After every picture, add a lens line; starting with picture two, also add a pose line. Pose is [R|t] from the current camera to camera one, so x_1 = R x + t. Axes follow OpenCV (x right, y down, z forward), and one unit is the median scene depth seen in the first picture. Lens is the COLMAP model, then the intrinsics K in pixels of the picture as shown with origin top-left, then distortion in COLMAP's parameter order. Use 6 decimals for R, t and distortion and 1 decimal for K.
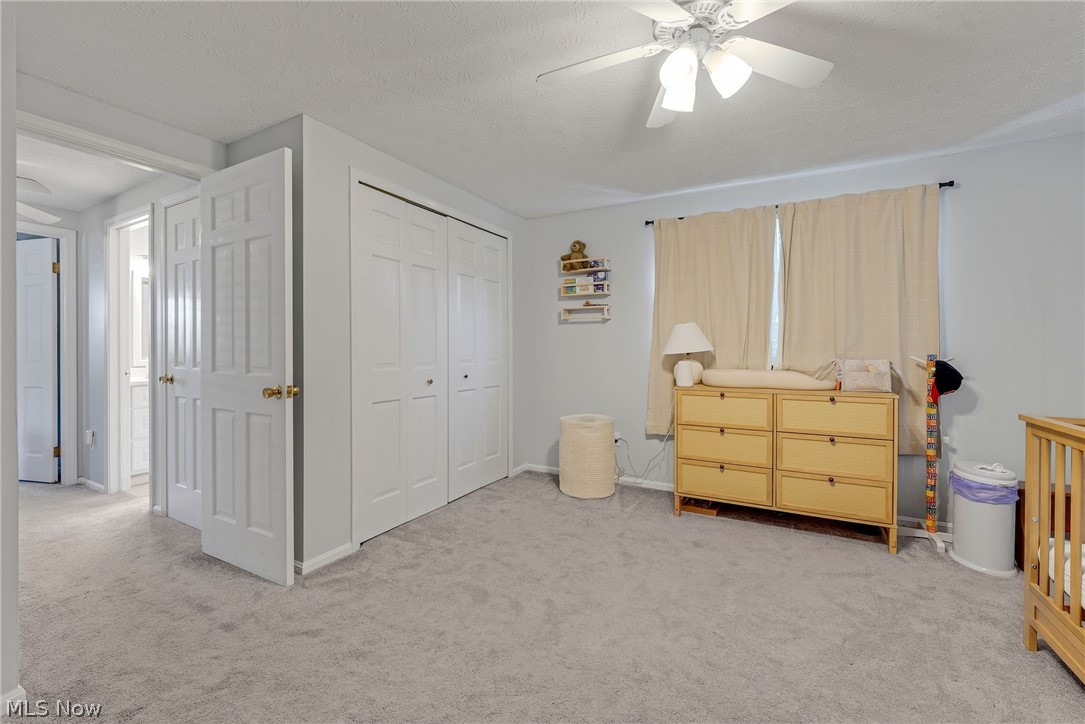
lens RADIAL K [[445.7, 0, 550.2], [0, 445.7, 365.1], [0, 0, 1]] dist [-0.018009, 0.000208]
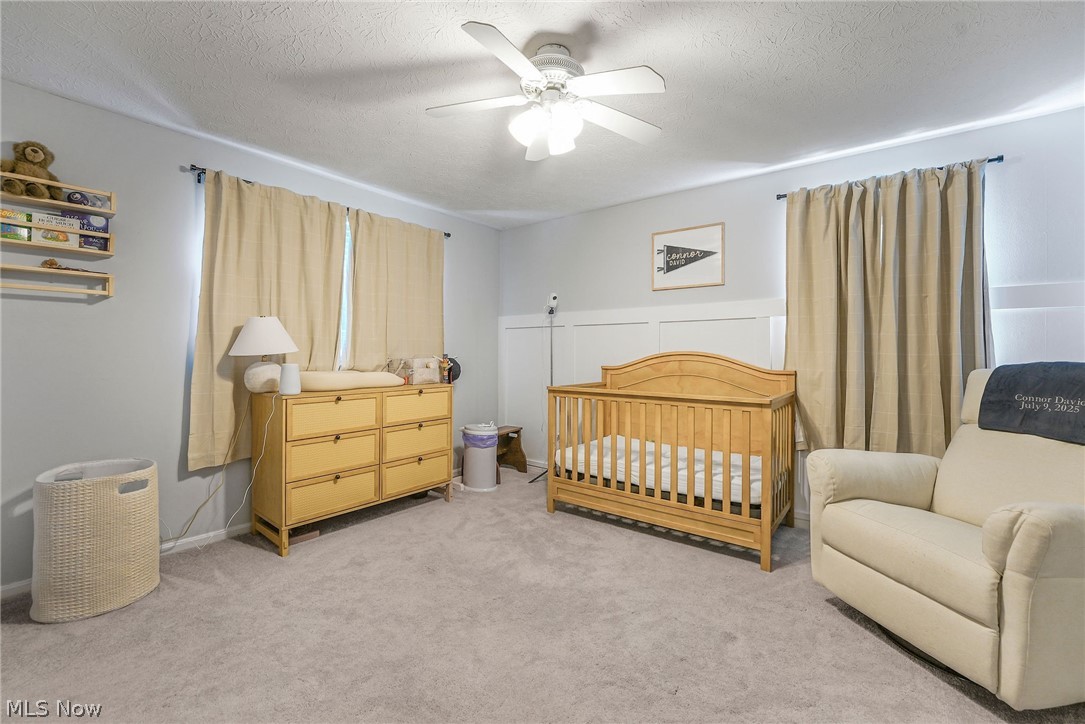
lens RADIAL K [[445.7, 0, 550.2], [0, 445.7, 365.1], [0, 0, 1]] dist [-0.018009, 0.000208]
pose [[0.167206, -0.027035, 0.985551, -0.444048], [0.033926, 0.999190, 0.021653, -0.007809], [-0.985338, 0.029815, 0.167988, 0.407613]]
